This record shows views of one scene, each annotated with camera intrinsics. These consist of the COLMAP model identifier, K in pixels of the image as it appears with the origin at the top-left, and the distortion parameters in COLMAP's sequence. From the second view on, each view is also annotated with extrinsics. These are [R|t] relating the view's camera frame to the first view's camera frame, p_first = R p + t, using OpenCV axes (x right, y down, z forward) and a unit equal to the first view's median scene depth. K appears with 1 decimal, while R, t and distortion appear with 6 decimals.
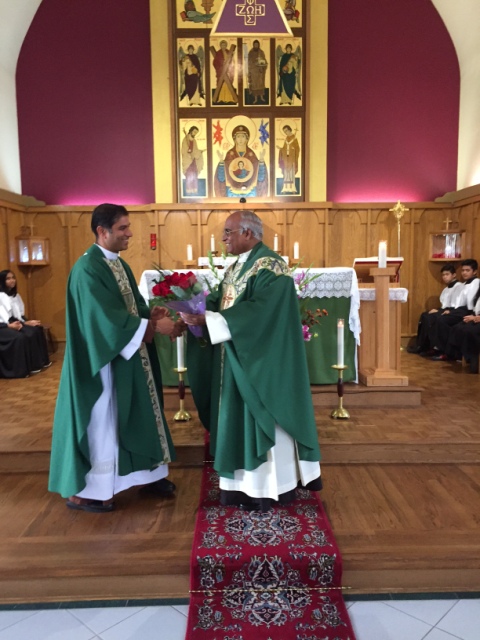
lens RADIAL K [[558.7, 0, 240.6], [0, 558.7, 320.3], [0, 0, 1]] dist [0.054815, -0.025187]
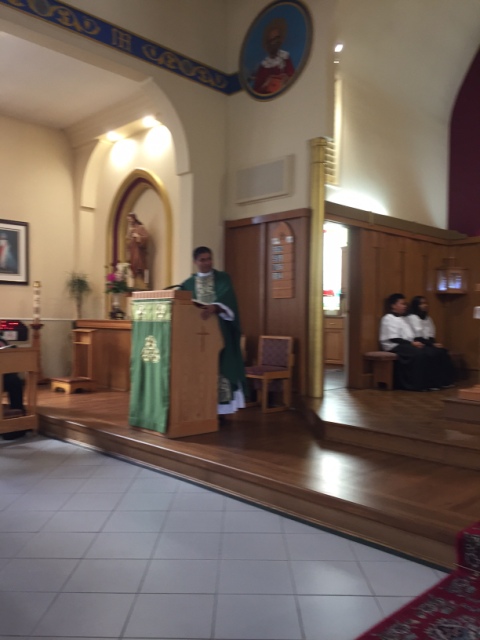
lens RADIAL K [[558.7, 0, 242.1], [0, 558.7, 319.2], [0, 0, 1]] dist [0.054815, -0.025187]
pose [[0.694534, 0.017054, -0.719257, 0.108980], [-0.085705, 0.994562, -0.059177, 0.041018], [0.714336, 0.102744, 0.692219, -0.005051]]
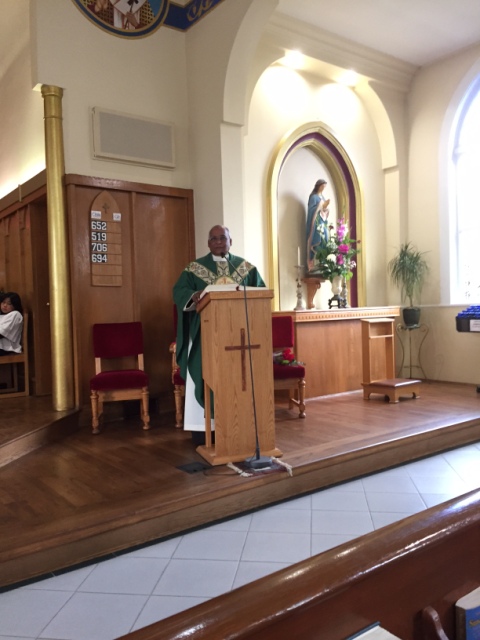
lens RADIAL K [[558.7, 0, 240.2], [0, 558.7, 321.1], [0, 0, 1]] dist [0.054815, -0.025187]
pose [[0.810757, -0.026885, 0.584765, -0.585045], [0.079459, 0.994754, -0.064433, 0.049867], [-0.579965, 0.098704, 0.808640, -0.018287]]
